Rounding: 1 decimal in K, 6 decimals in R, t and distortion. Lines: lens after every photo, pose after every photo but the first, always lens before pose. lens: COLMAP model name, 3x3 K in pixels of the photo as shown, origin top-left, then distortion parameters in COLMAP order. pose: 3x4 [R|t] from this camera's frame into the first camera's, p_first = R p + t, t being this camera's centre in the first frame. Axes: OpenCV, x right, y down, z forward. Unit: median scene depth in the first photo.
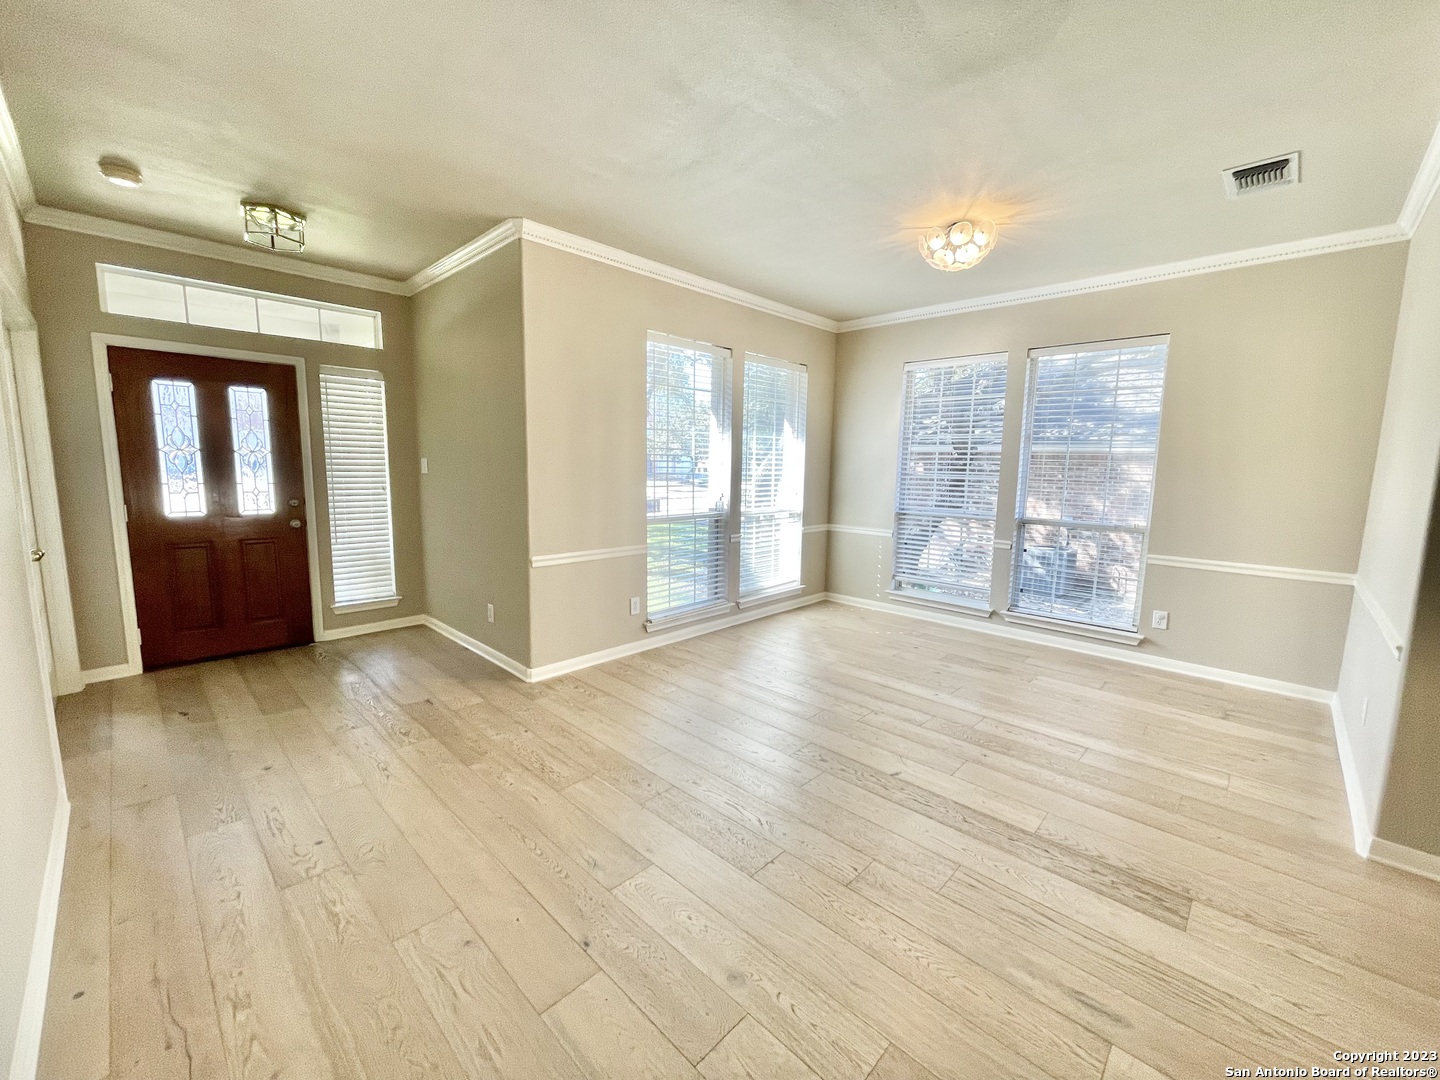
lens RADIAL K [[578.9, 0, 719.9], [0, 578.9, 536.9], [0, 0, 1]] dist [0.002719, -0.000413]
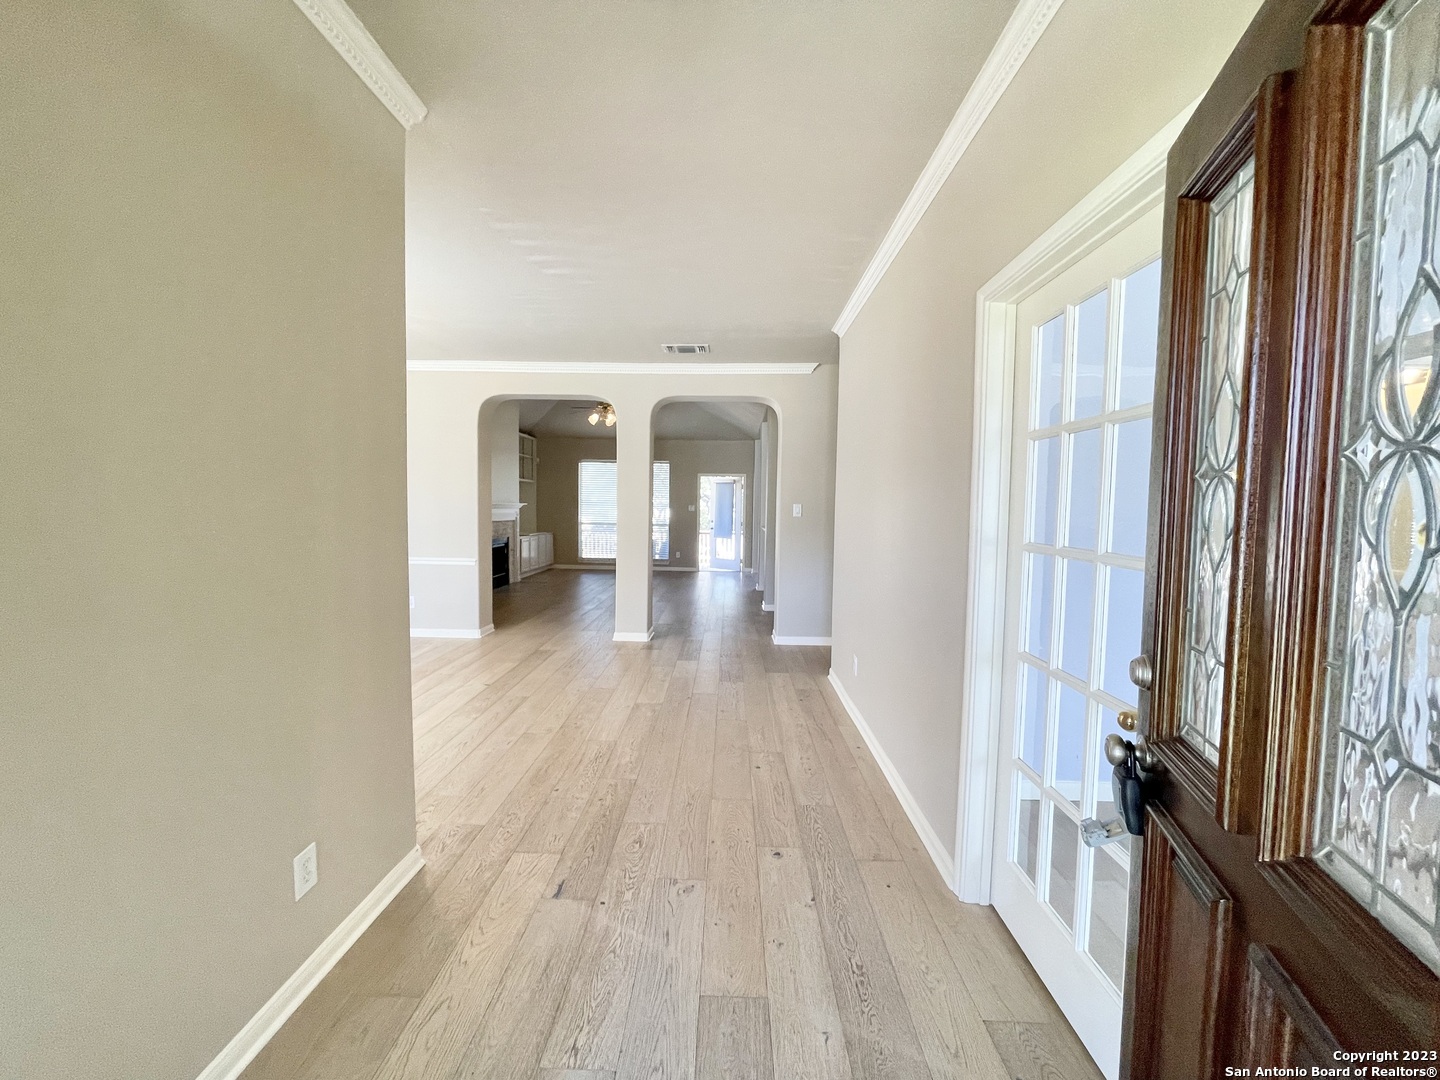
lens RADIAL K [[578.9, 0, 715.3], [0, 578.9, 541.5], [0, 0, 1]] dist [0.002719, -0.000413]
pose [[-0.676330, -0.067640, 0.733487, -1.015161], [0.071512, 0.985042, 0.156776, -0.155273], [-0.733120, 0.158485, -0.661376, 1.203697]]
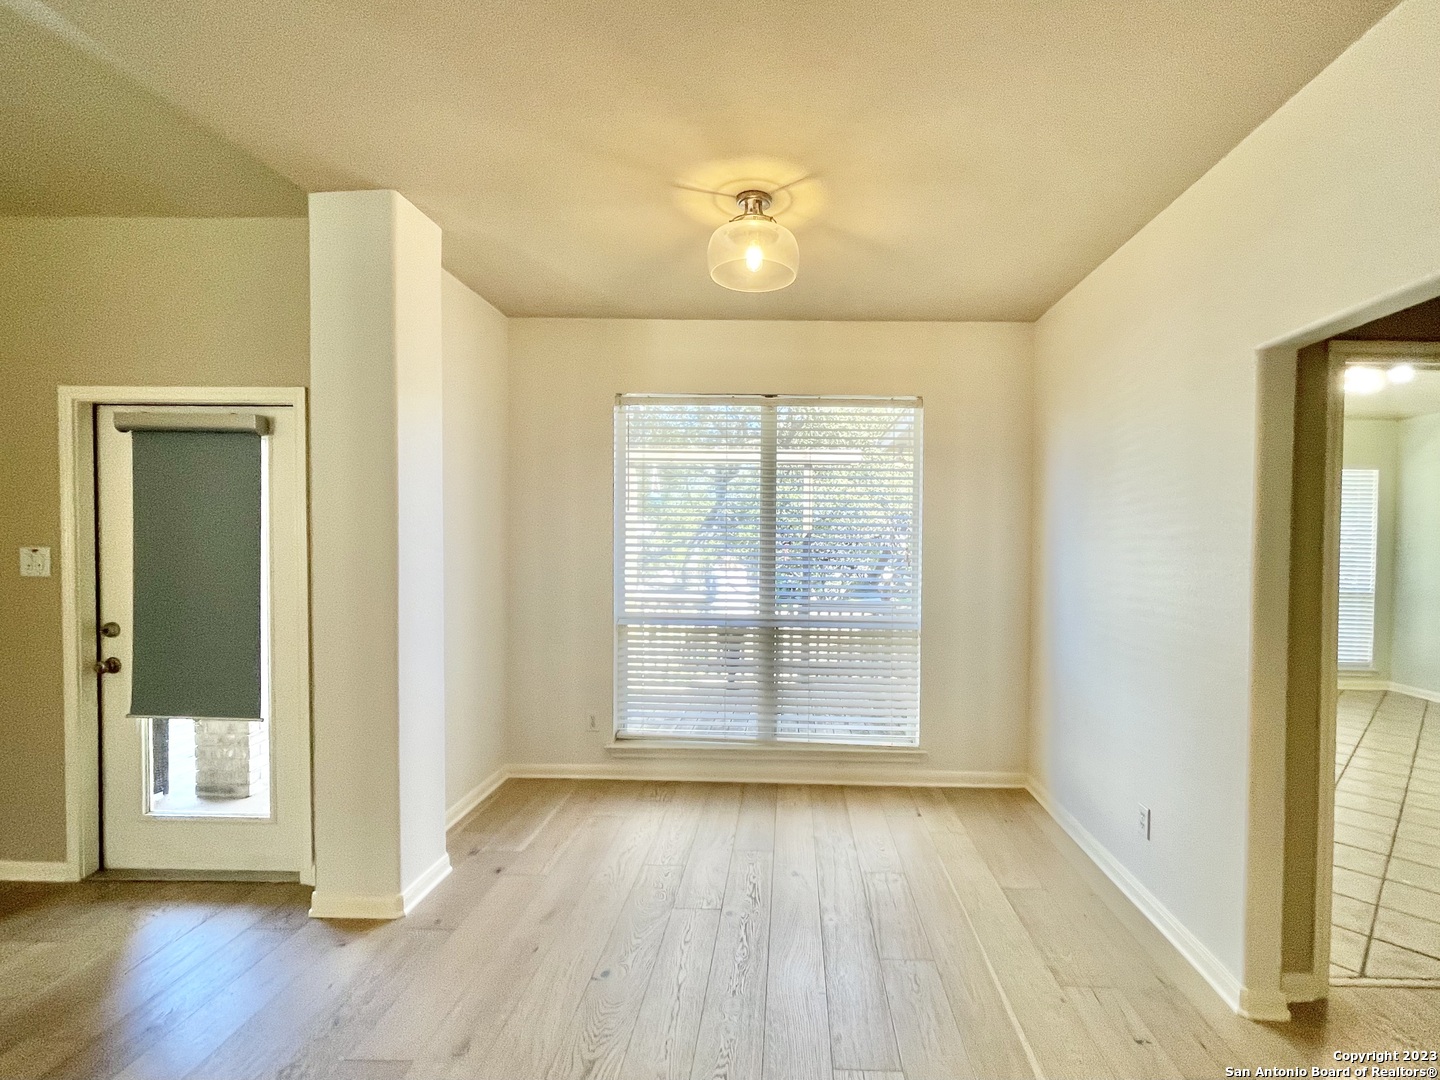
lens RADIAL K [[603.6, 0, 725.3], [0, 603.6, 542.8], [0, 0, 1]] dist [-0.002517, 0.001430]
pose [[-0.700743, -0.046827, 0.711875, 0.618194], [0.064900, 0.989522, 0.128976, 0.130117], [-0.710456, 0.136580, -0.690361, -1.189585]]
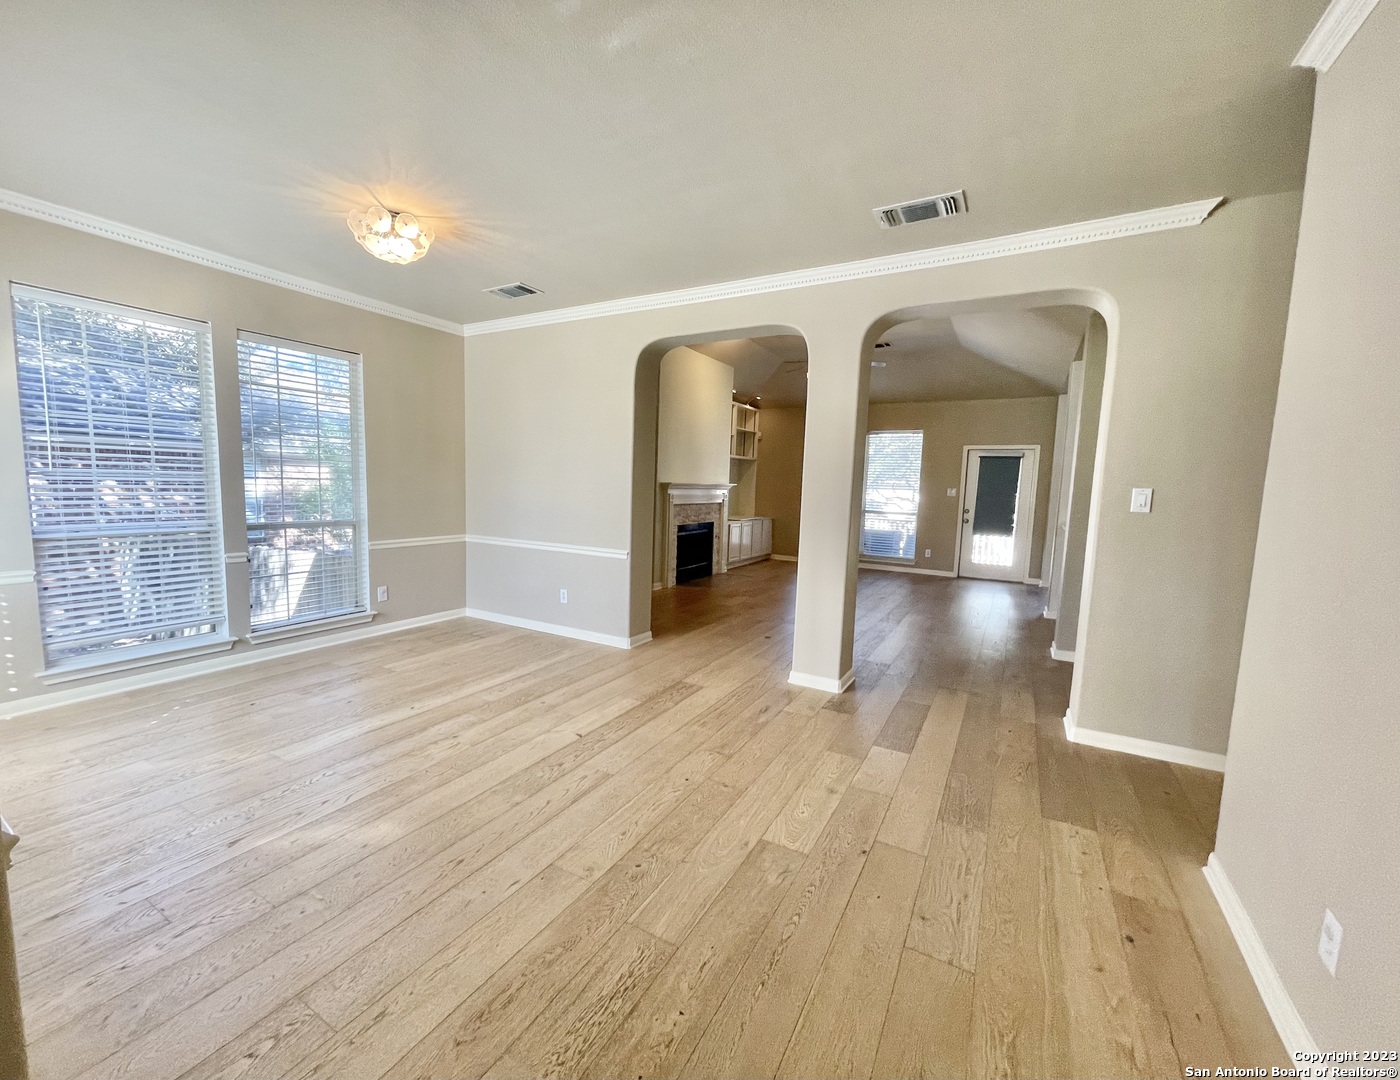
lens RADIAL K [[589.1, 0, 659.8], [0, 589.1, 545.2], [0, 0, 1]] dist [-0.011917, -0.000090]
pose [[-0.217261, -0.125031, 0.968073, -0.649192], [0.095967, 0.984222, 0.148654, -0.100848], [-0.971385, 0.125200, -0.201834, 0.804773]]
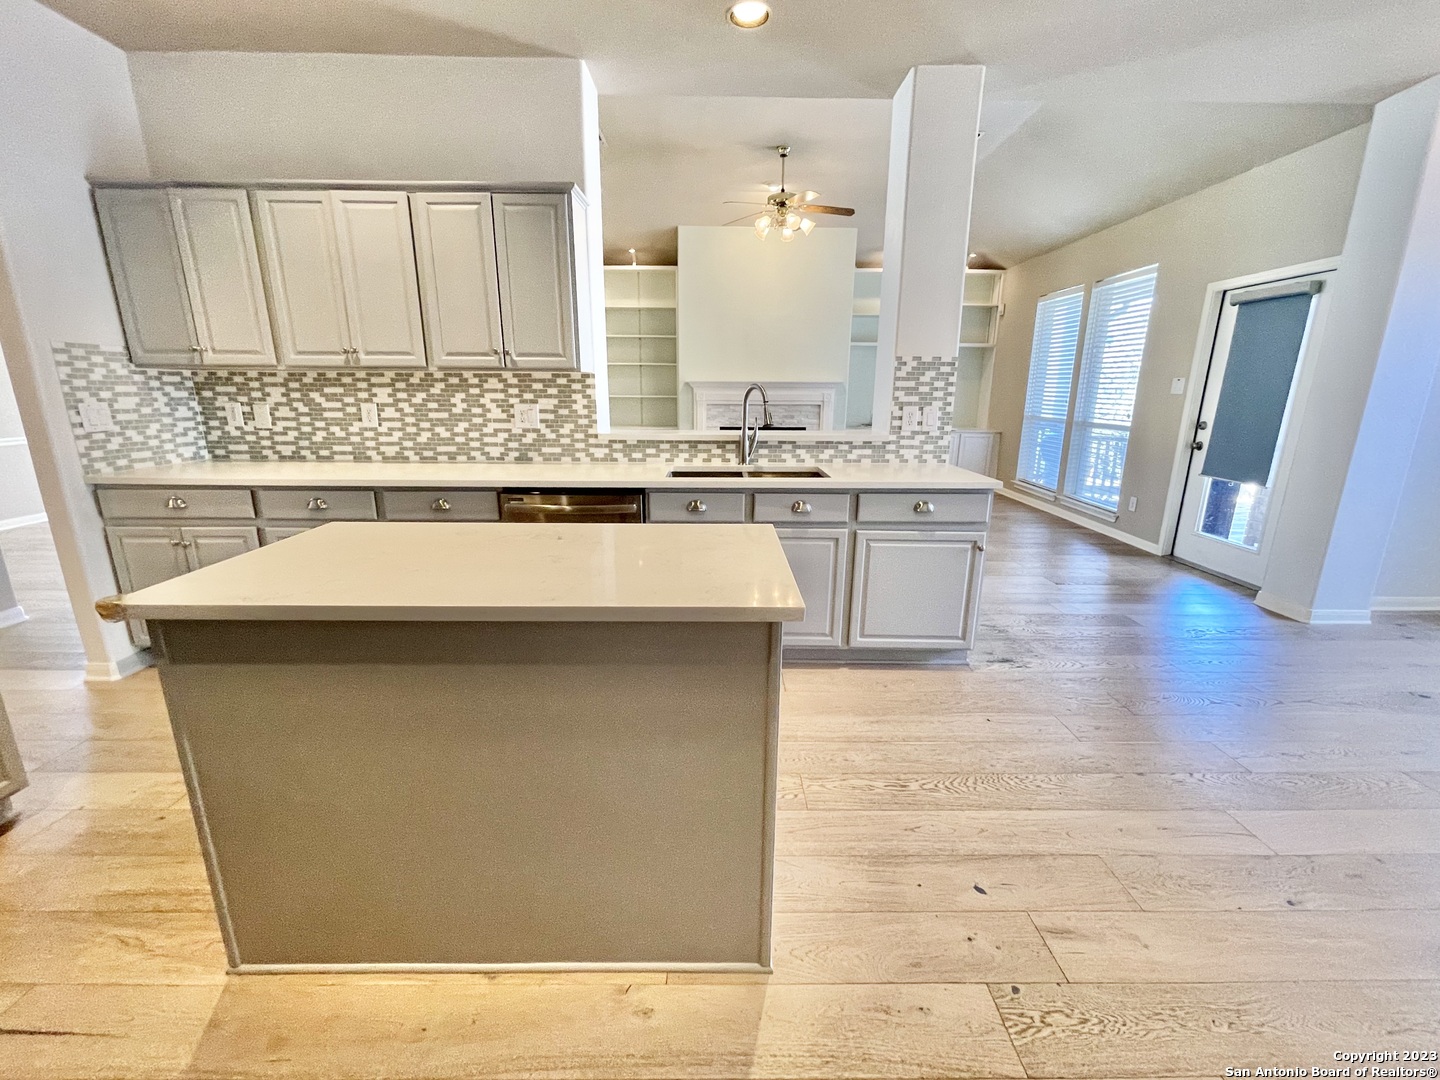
lens RADIAL K [[603.6, 0, 724.9], [0, 603.6, 540.0], [0, 0, 1]] dist [-0.002517, 0.001430]
pose [[0.703133, -0.186628, 0.686130, -0.022857], [0.096001, 0.981023, 0.168459, 0.207641], [-0.704548, -0.052580, 0.707706, -1.362496]]
